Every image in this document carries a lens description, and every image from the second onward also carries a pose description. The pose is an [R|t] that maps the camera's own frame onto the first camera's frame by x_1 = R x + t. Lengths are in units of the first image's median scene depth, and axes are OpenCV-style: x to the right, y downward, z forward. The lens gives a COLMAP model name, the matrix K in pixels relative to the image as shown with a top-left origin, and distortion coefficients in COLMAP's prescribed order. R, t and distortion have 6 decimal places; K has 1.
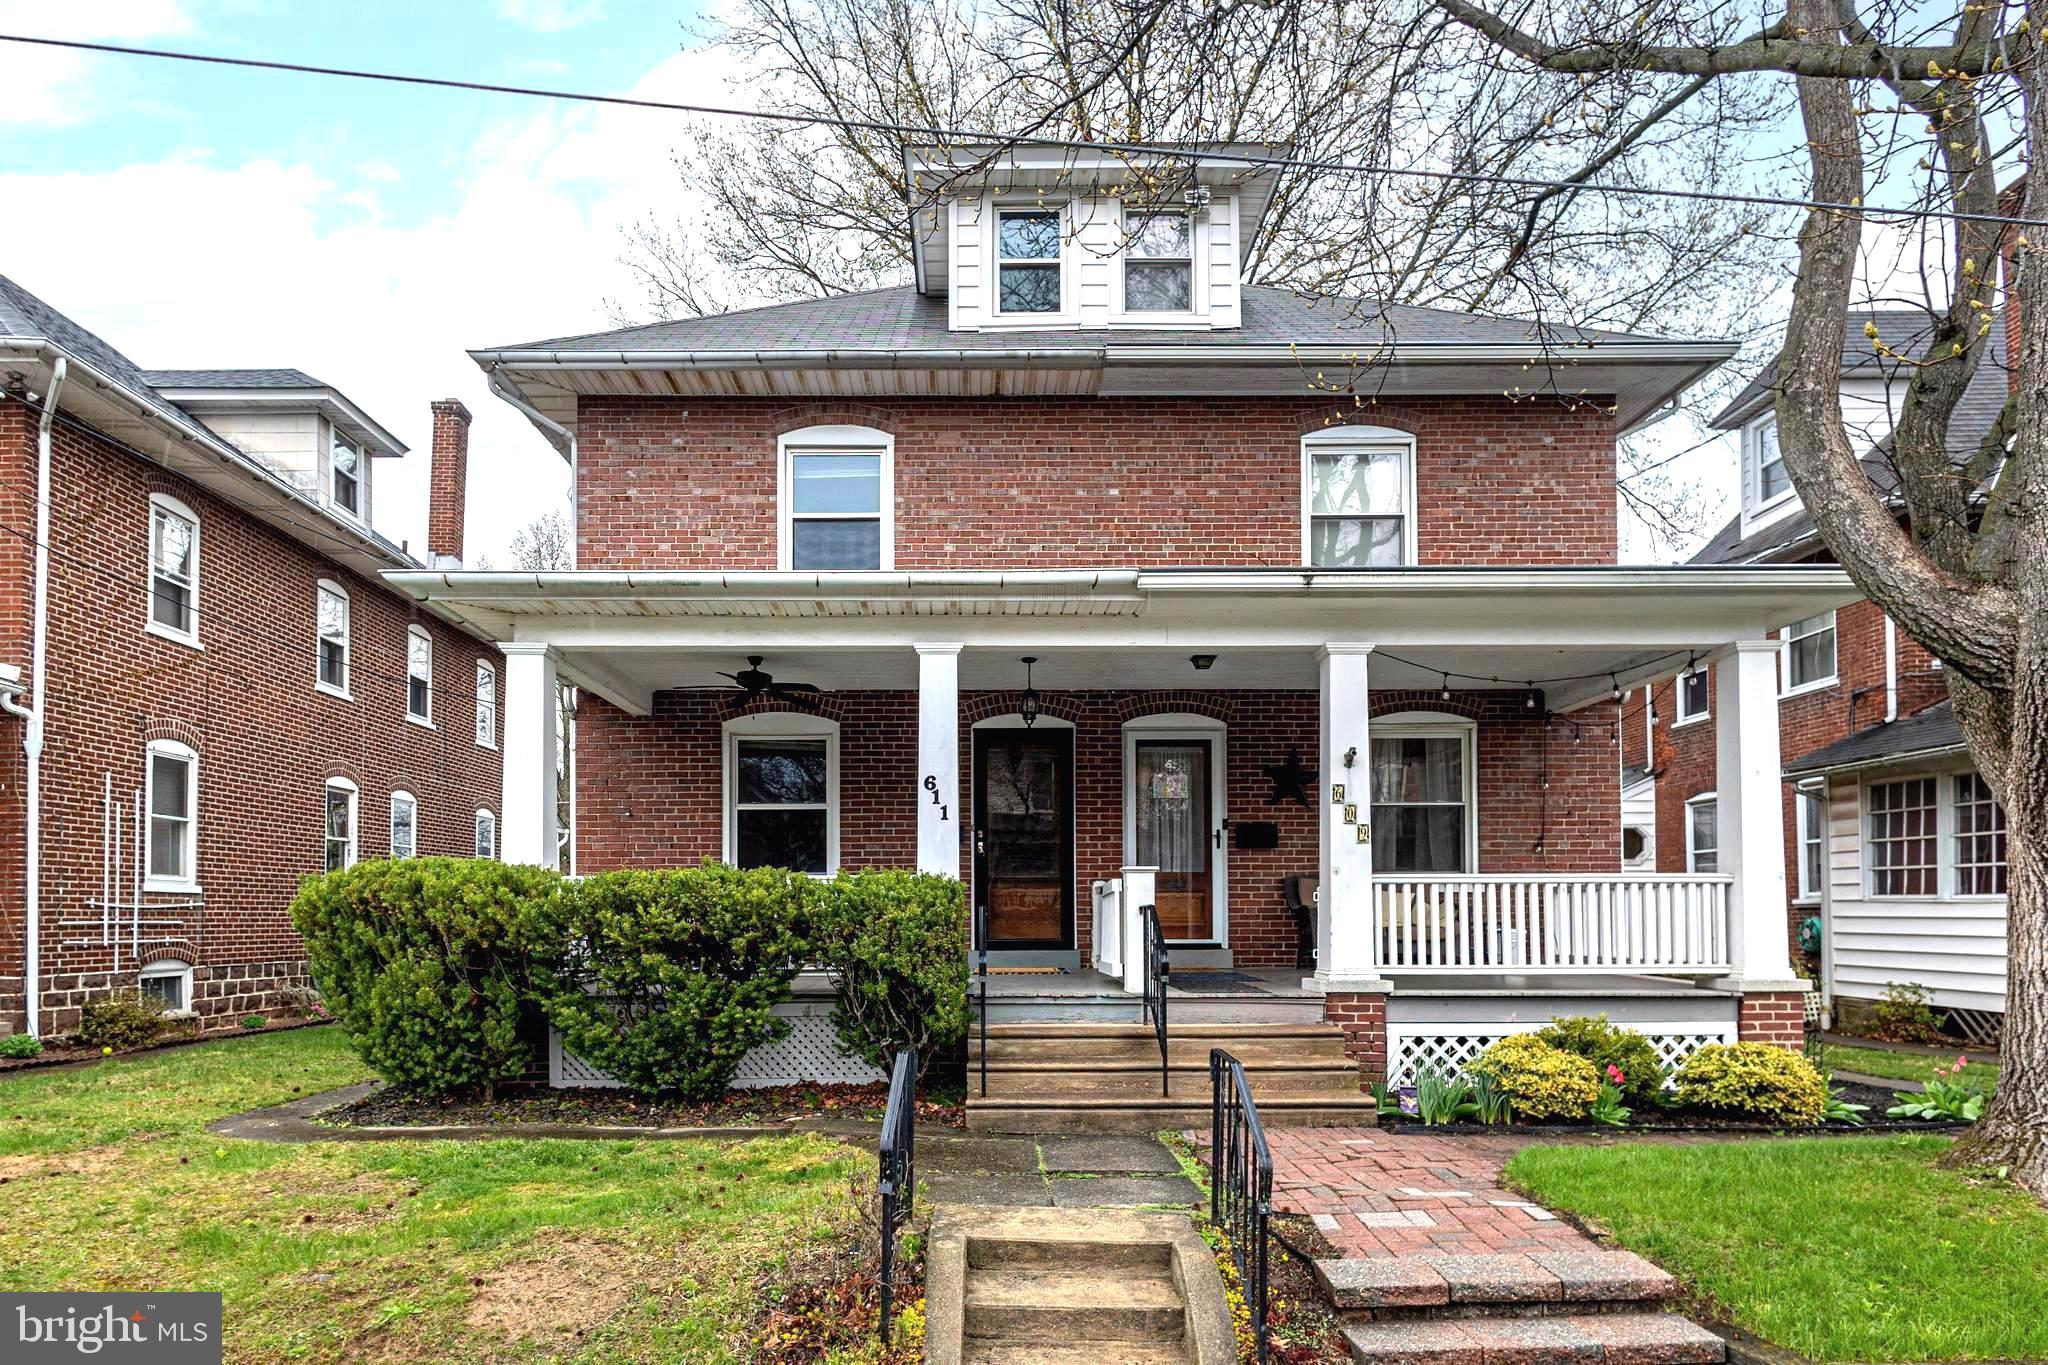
lens RADIAL K [[1010.9, 0, 1024.0], [0, 1010.9, 682.5], [0, 0, 1]] dist [0.001393, 0.000227]
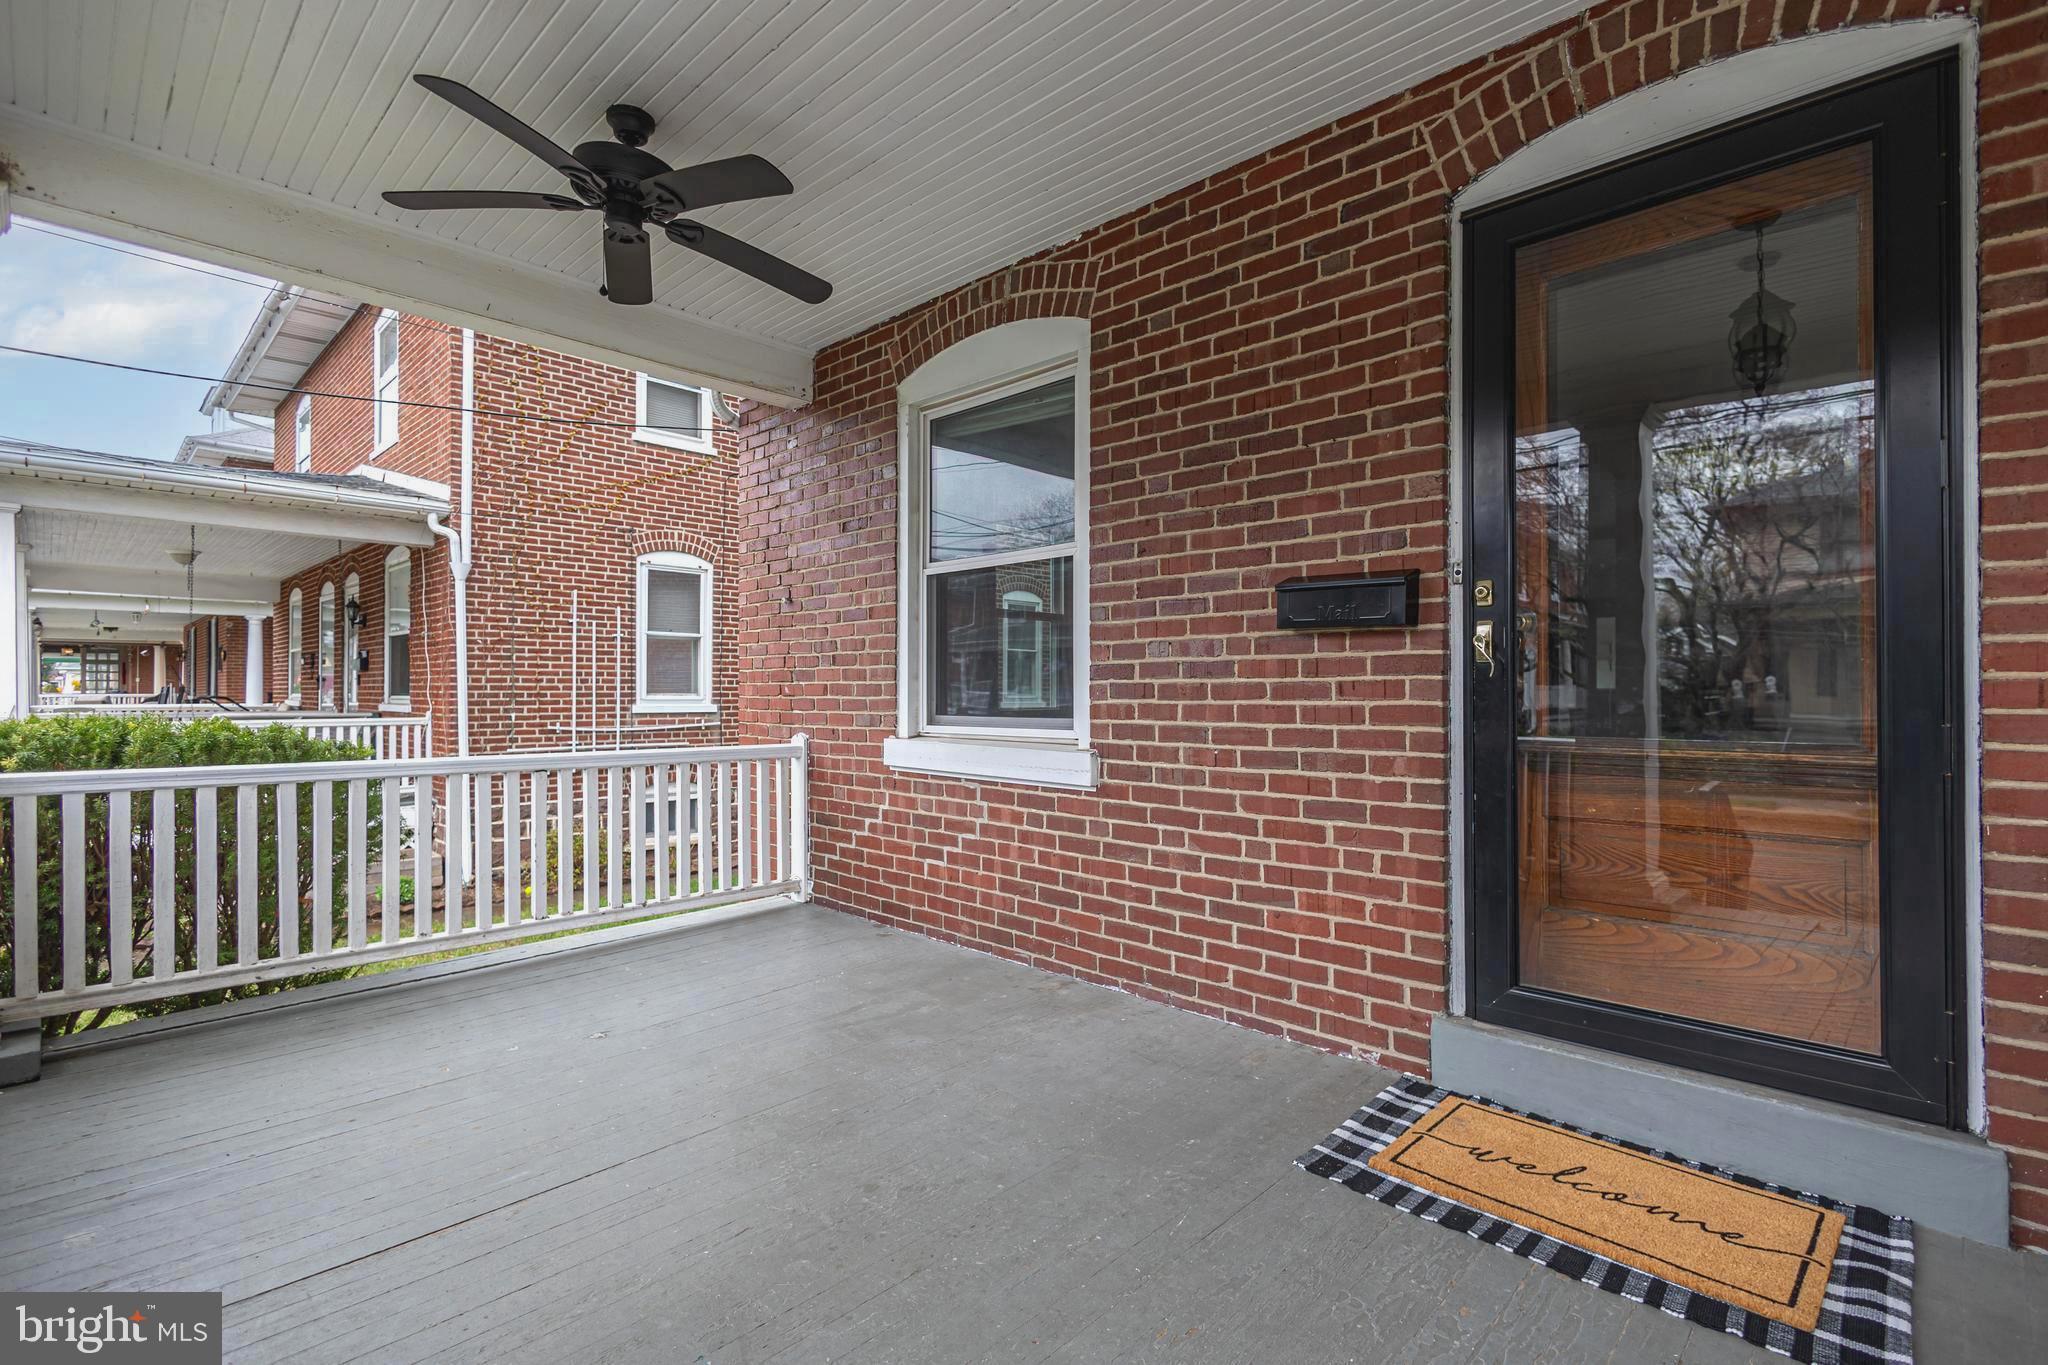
lens RADIAL K [[1010.9, 0, 1024.0], [0, 1010.9, 682.5], [0, 0, 1]] dist [0.001393, 0.000227]
pose [[0.728431, -0.005319, -0.685098, 0.044687], [0.146470, 0.978060, 0.148141, 0.098464], [0.669279, -0.208257, 0.713228, 0.616220]]
